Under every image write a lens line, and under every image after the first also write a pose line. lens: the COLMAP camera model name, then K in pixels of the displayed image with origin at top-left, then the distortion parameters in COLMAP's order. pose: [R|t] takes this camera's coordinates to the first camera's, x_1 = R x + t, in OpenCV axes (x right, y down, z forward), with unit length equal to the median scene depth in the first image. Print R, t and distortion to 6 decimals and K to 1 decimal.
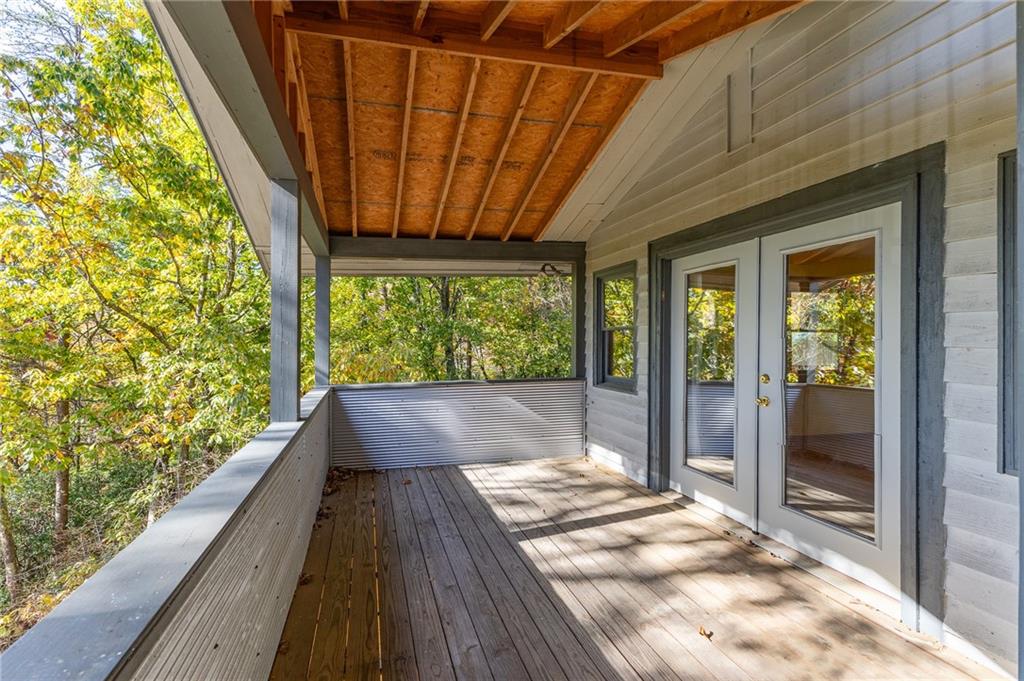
lens RADIAL K [[442.0, 0, 507.1], [0, 442.0, 340.8], [0, 0, 1]] dist [0.001304, 0.000250]
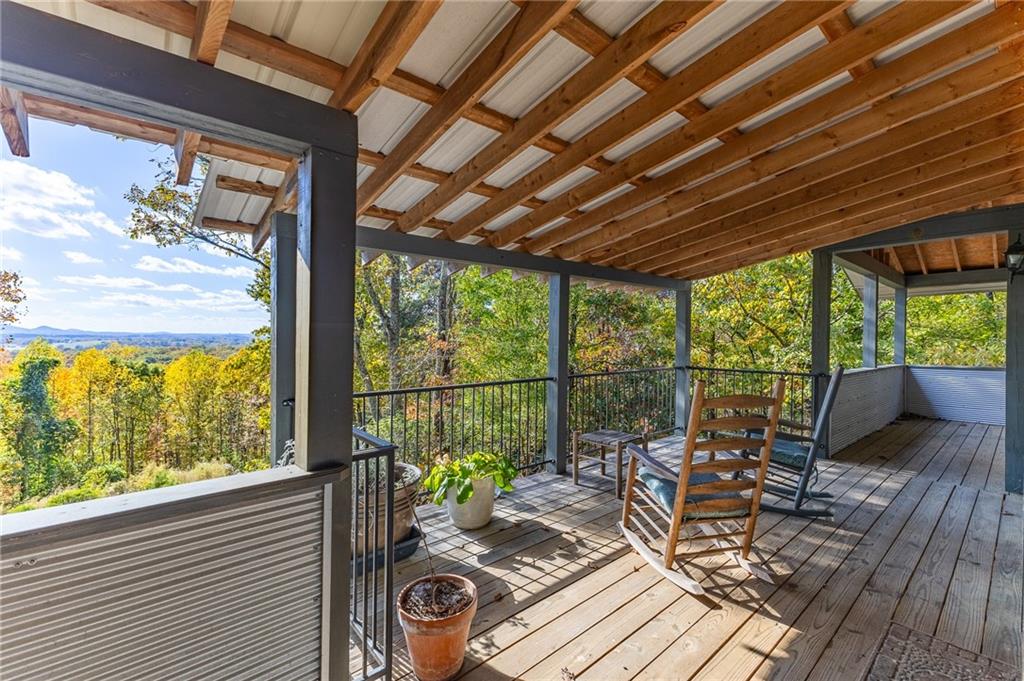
lens RADIAL K [[442.0, 0, 507.1], [0, 442.0, 340.8], [0, 0, 1]] dist [0.001304, 0.000250]
pose [[0.394829, 0.004095, -0.918746, 0.234740], [0.002763, 0.999980, 0.005645, -0.003213], [0.918751, -0.004767, 0.394810, -0.454381]]
